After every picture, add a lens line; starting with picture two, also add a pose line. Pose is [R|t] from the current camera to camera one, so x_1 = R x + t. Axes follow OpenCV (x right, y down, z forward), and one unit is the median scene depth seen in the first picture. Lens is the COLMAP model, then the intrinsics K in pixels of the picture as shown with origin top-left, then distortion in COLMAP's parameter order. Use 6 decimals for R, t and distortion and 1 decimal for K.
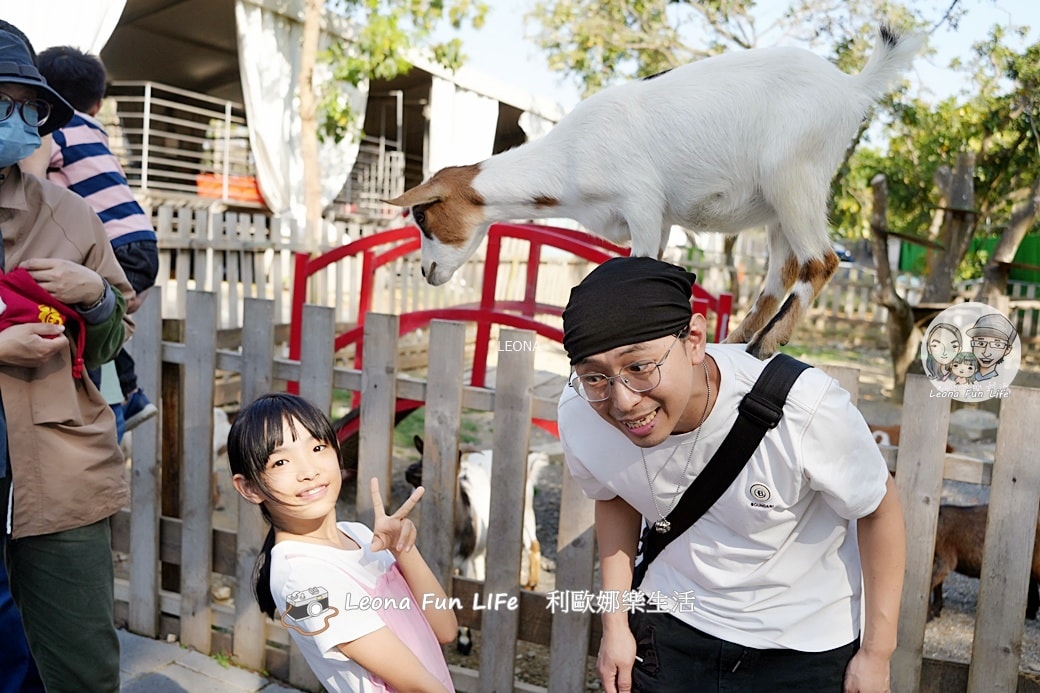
lens RADIAL K [[1111.9, 0, 519.3], [0, 1111.9, 354.5], [0, 0, 1]] dist [0.011071, 0.000000]
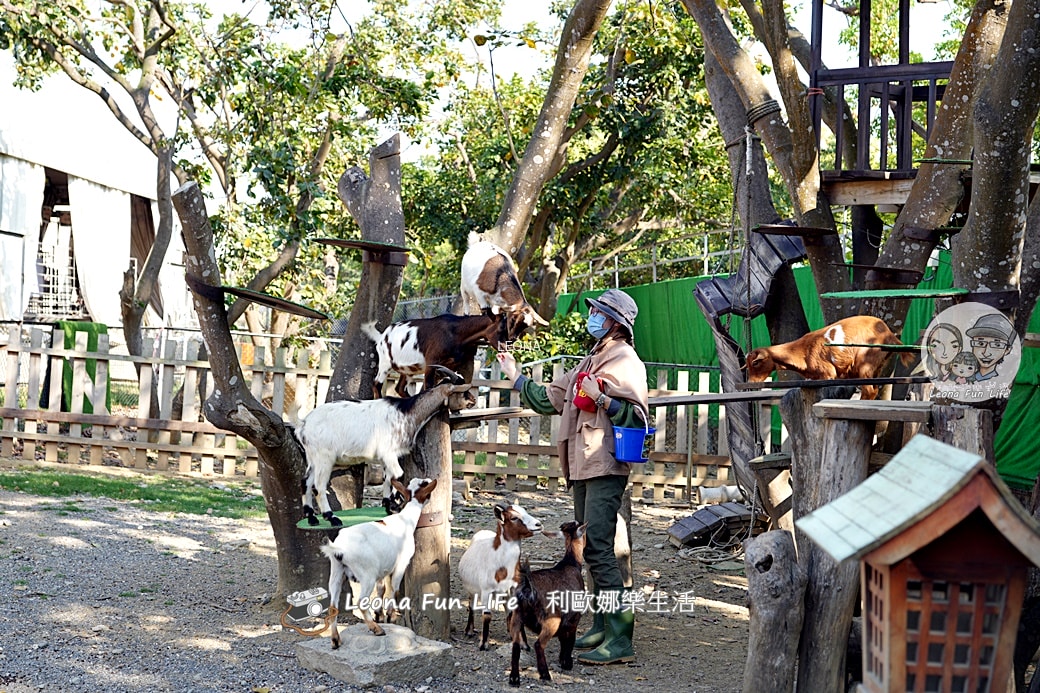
lens RADIAL K [[1699.6, 0, 522.2], [0, 1699.6, 346.8], [0, 0, 1]] dist [0.018541, 0.000000]
pose [[0.949179, -0.038923, 0.312321, 0.108746], [0.063244, 0.995671, -0.068120, -0.009840], [-0.308317, 0.084410, 0.947531, 0.101100]]
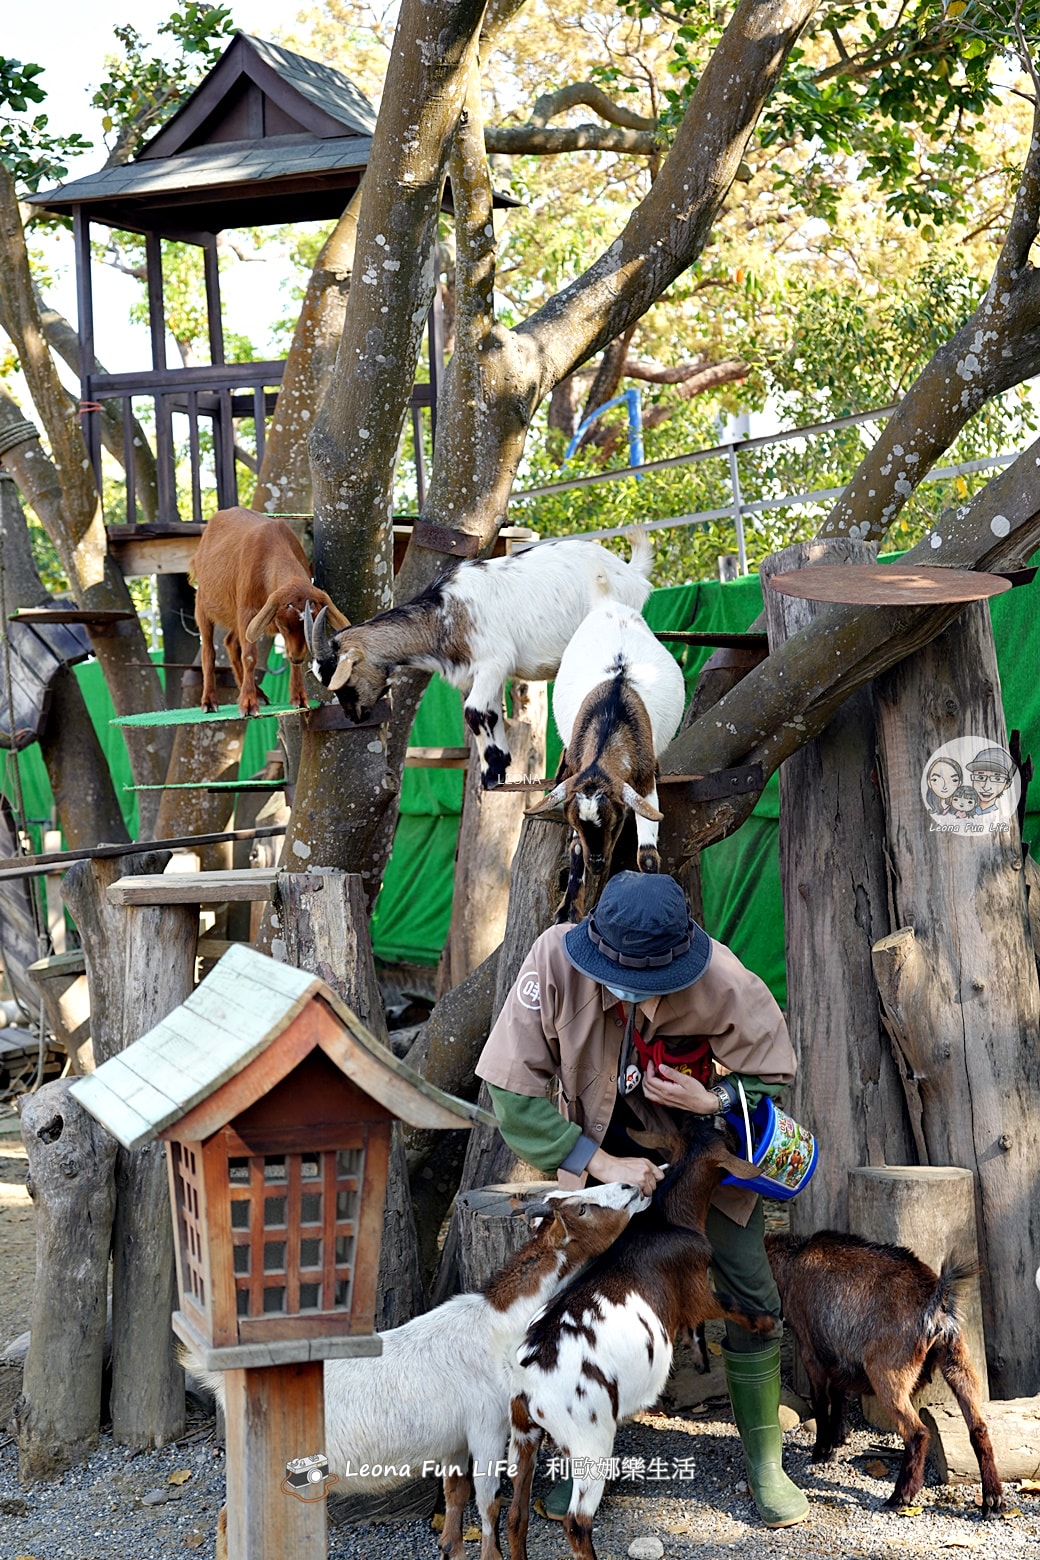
lens RADIAL K [[2549.4, 0, 535.4], [0, 2549.4, 783.9], [0, 0, 1]] dist [0.018541, 0.000000]
pose [[0.792914, -0.103382, 0.600499, 0.109384], [0.150518, 0.988193, -0.028621, -0.012367], [-0.590450, 0.113079, 0.799113, 0.095536]]
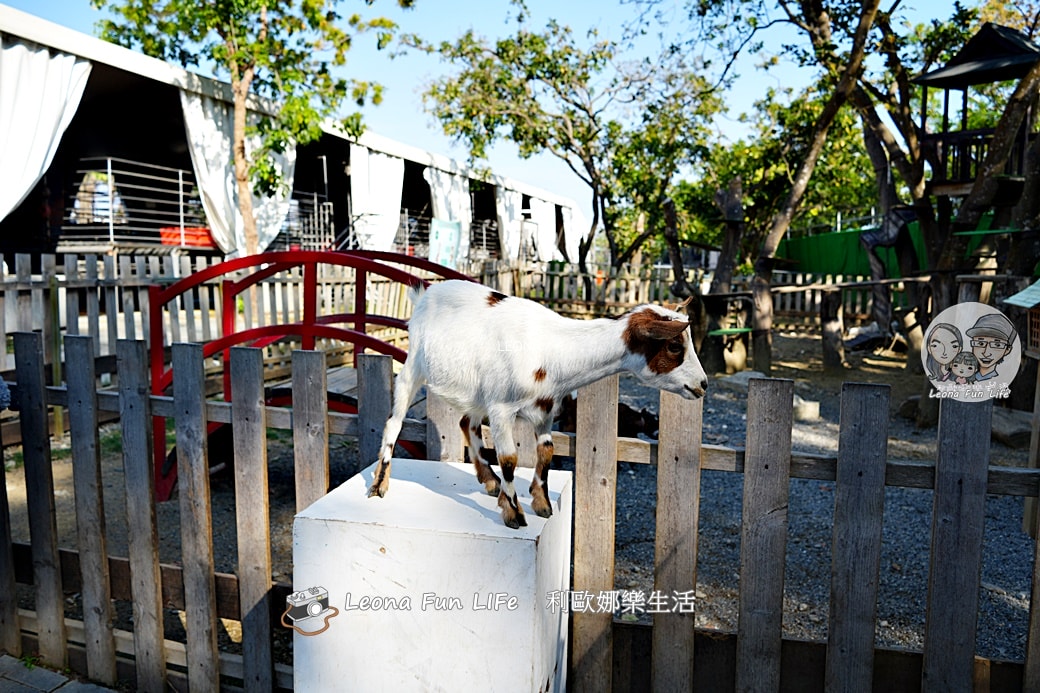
lens RADIAL K [[816.9, 0, 519.5], [0, 816.9, 341.4], [0, 0, 1]] dist [-0.017475, 0.028215]
pose [[0.994682, -0.067849, 0.077482, 0.030759], [0.068169, 0.997673, -0.001494, -0.001426], [-0.077200, 0.006768, 0.996993, 0.026864]]
